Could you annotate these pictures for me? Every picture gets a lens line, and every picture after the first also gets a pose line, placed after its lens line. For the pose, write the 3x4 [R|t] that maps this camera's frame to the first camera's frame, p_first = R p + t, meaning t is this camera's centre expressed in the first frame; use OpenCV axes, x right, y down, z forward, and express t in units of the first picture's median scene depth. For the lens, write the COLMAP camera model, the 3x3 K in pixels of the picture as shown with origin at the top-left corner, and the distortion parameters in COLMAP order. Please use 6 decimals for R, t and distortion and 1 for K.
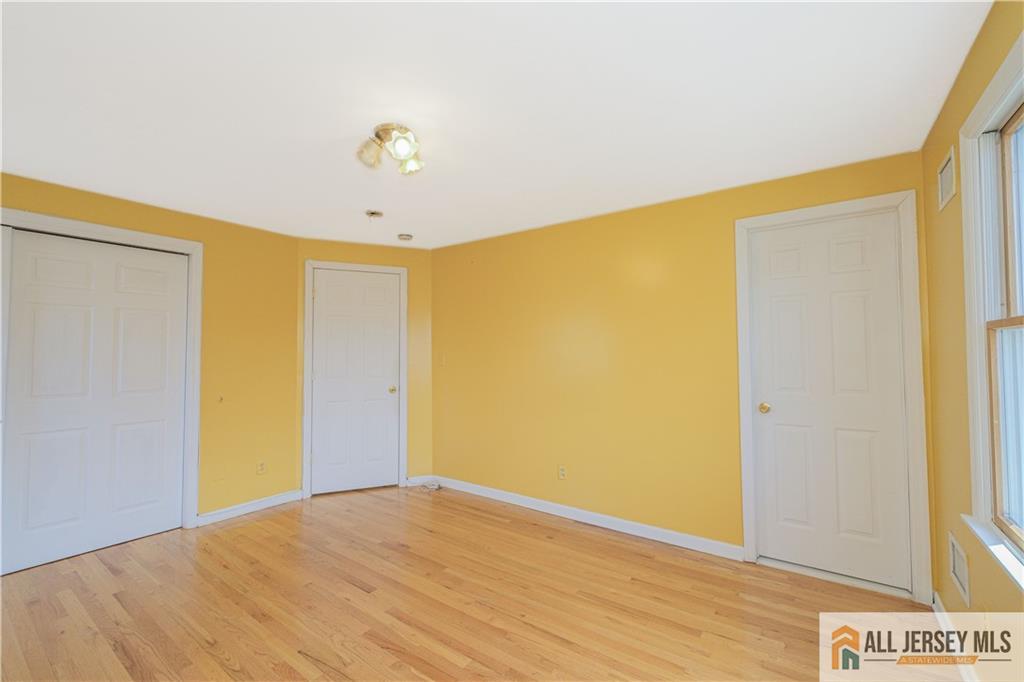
lens RADIAL K [[429.8, 0, 512.0], [0, 429.8, 335.2], [0, 0, 1]] dist [0.002311, 0.000177]
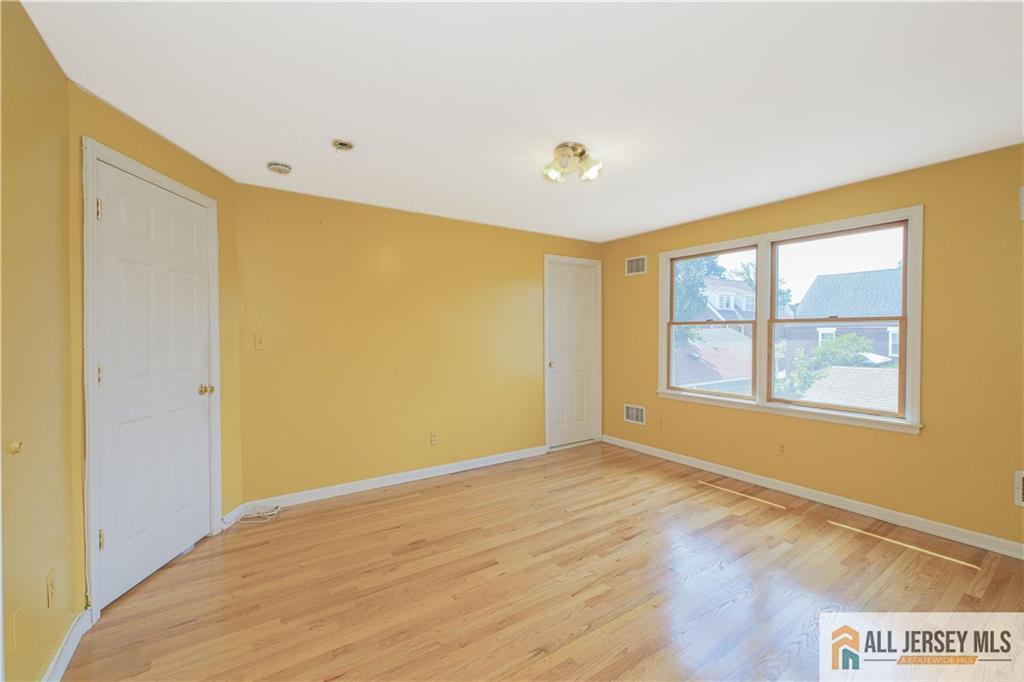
lens RADIAL K [[429.8, 0, 513.3], [0, 429.8, 337.7], [0, 0, 1]] dist [0.002311, 0.000177]
pose [[0.333000, -0.004997, 0.942913, -1.116455], [-0.040759, 0.998975, 0.019688, 0.030072], [-0.942045, -0.044988, 0.332455, 0.557292]]
